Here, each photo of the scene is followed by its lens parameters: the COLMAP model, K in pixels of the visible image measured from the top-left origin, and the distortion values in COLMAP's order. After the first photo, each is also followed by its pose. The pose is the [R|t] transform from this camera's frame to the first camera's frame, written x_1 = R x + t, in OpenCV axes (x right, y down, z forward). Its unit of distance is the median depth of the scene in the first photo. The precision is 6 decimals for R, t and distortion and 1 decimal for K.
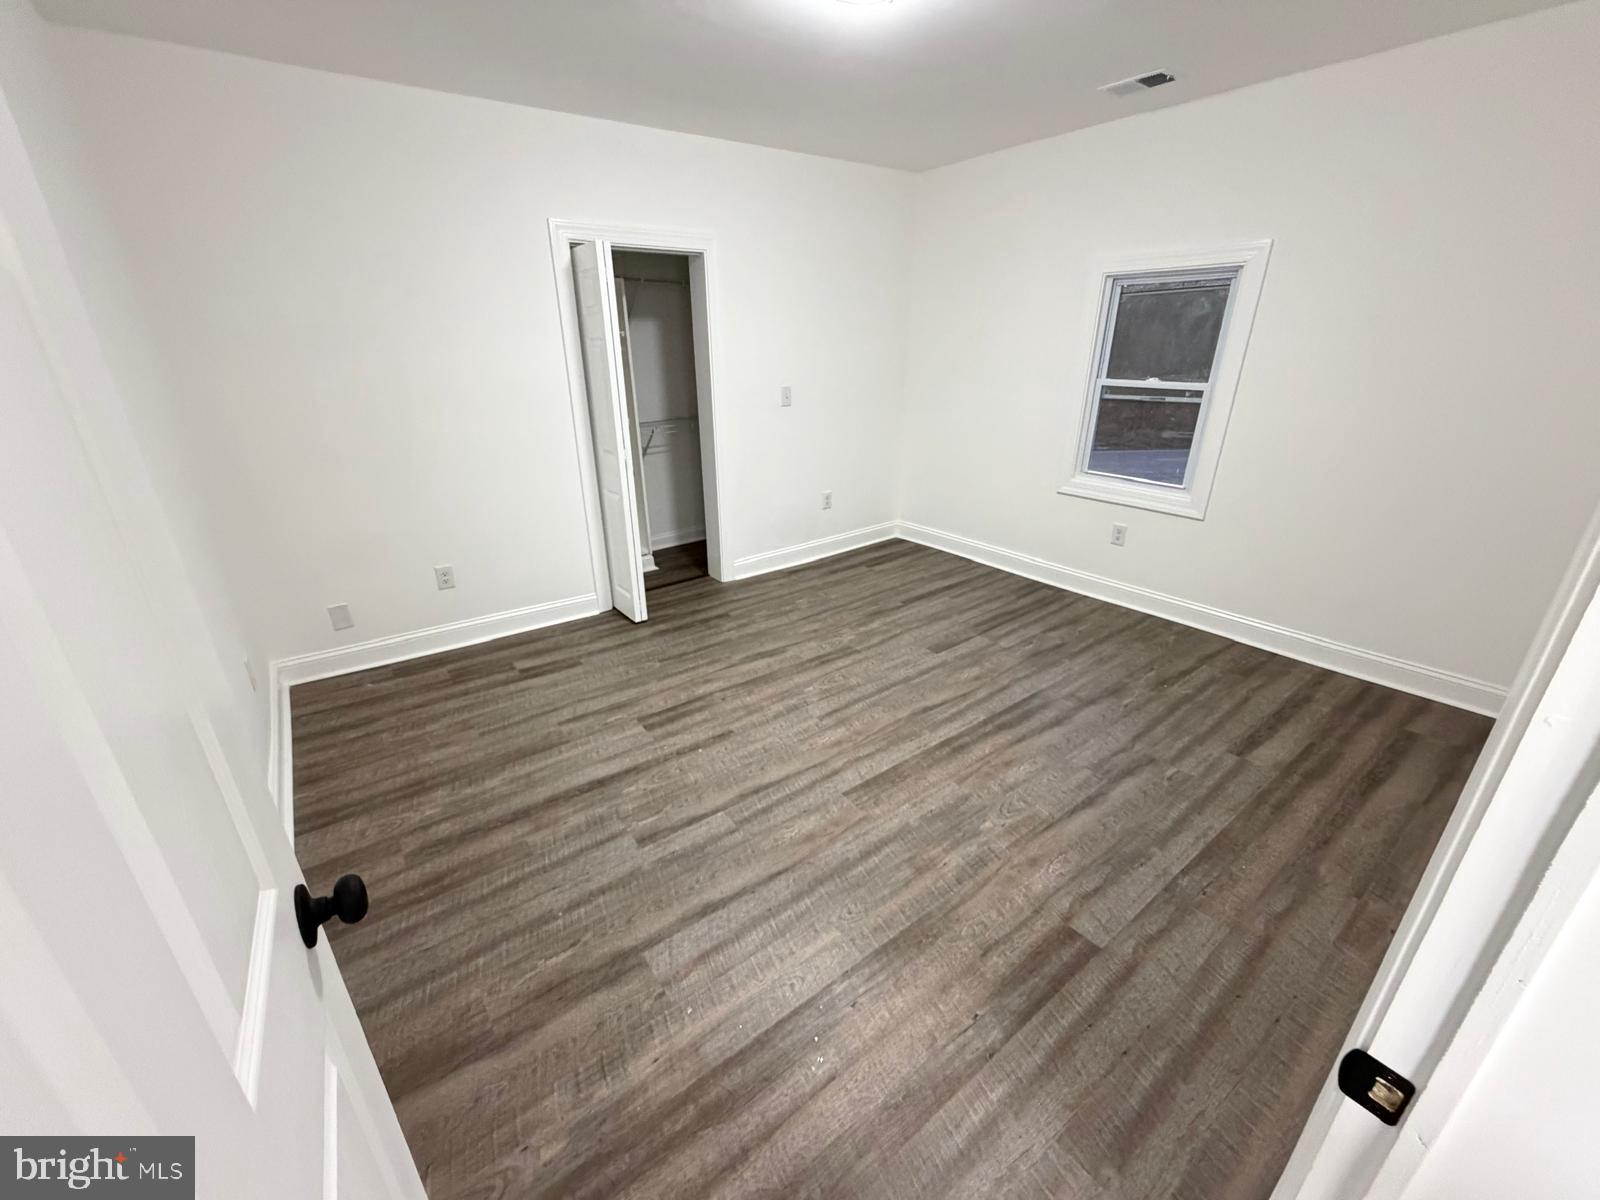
lens RADIAL K [[635.2, 0, 794.5], [0, 635.2, 600.7], [0, 0, 1]] dist [0.001145, 0.000068]
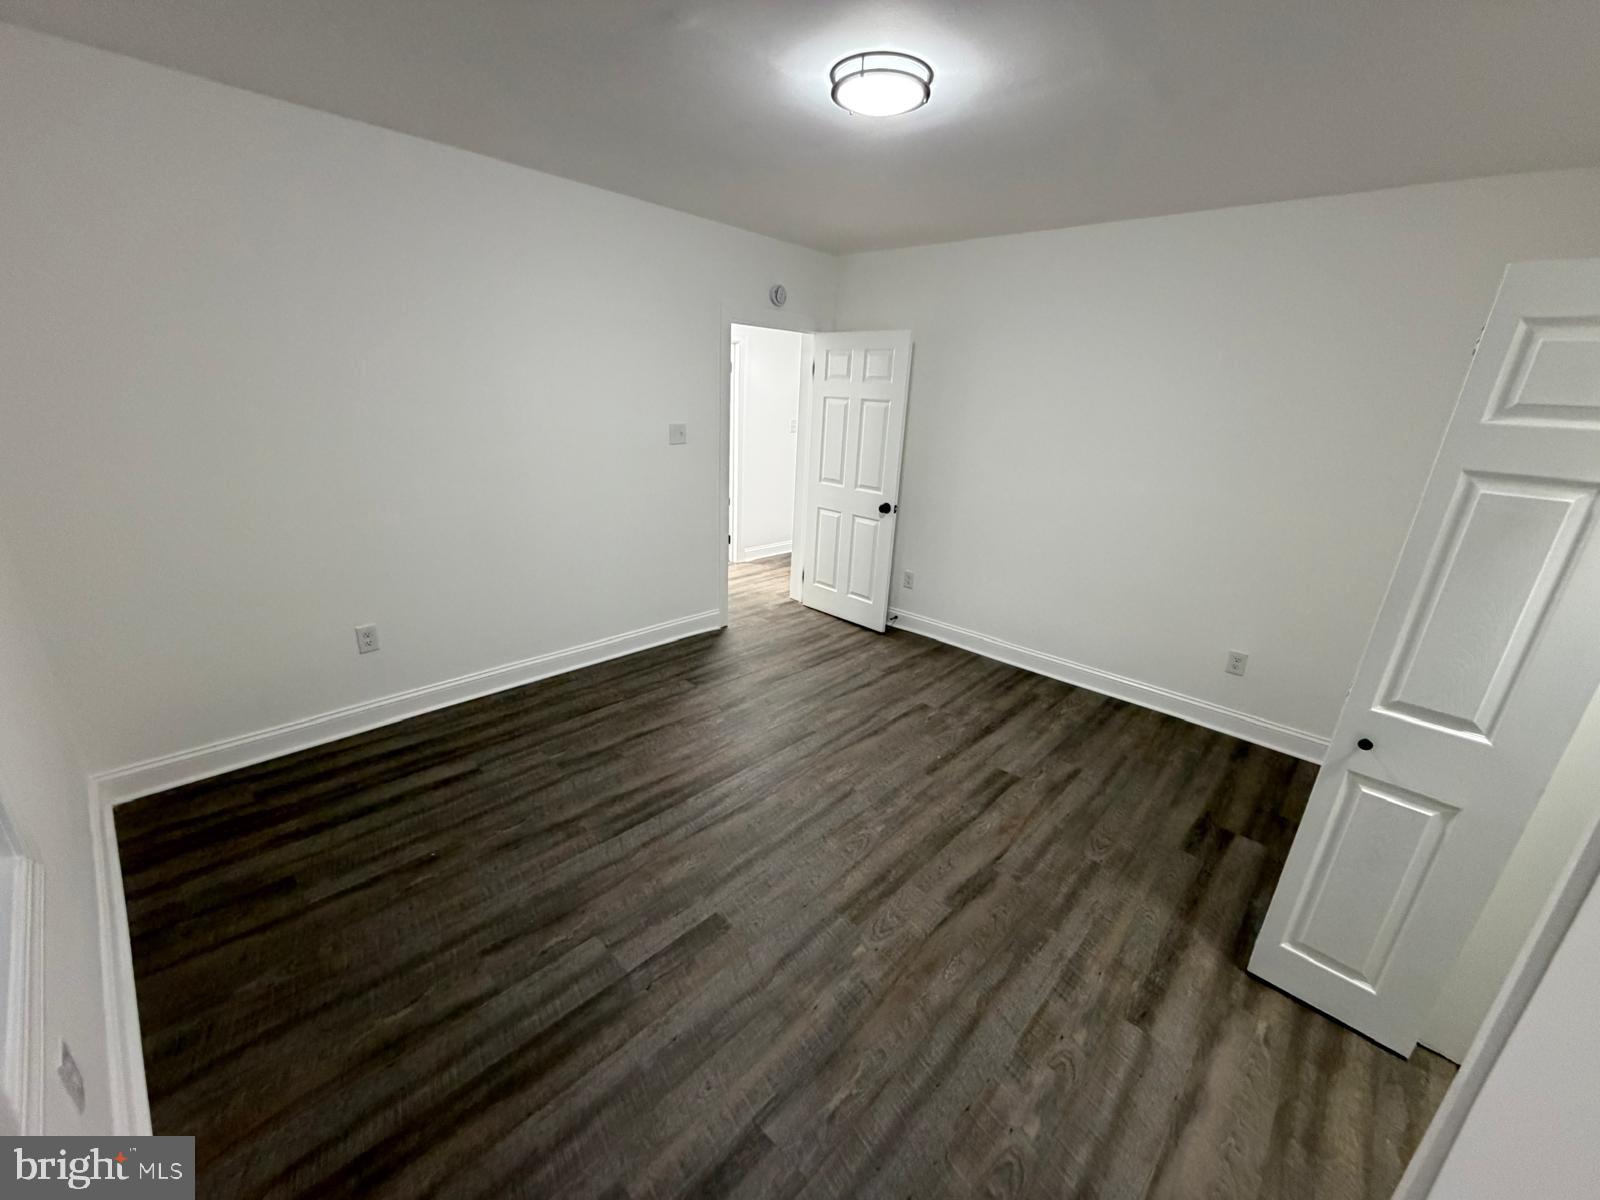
lens RADIAL K [[635.2, 0, 794.5], [0, 635.2, 600.7], [0, 0, 1]] dist [0.001145, 0.000068]
pose [[-0.983614, 0.021129, -0.179045, 0.304036], [-0.101187, 0.757241, 0.645250, -0.677648], [0.149214, 0.652794, -0.742695, 1.526892]]
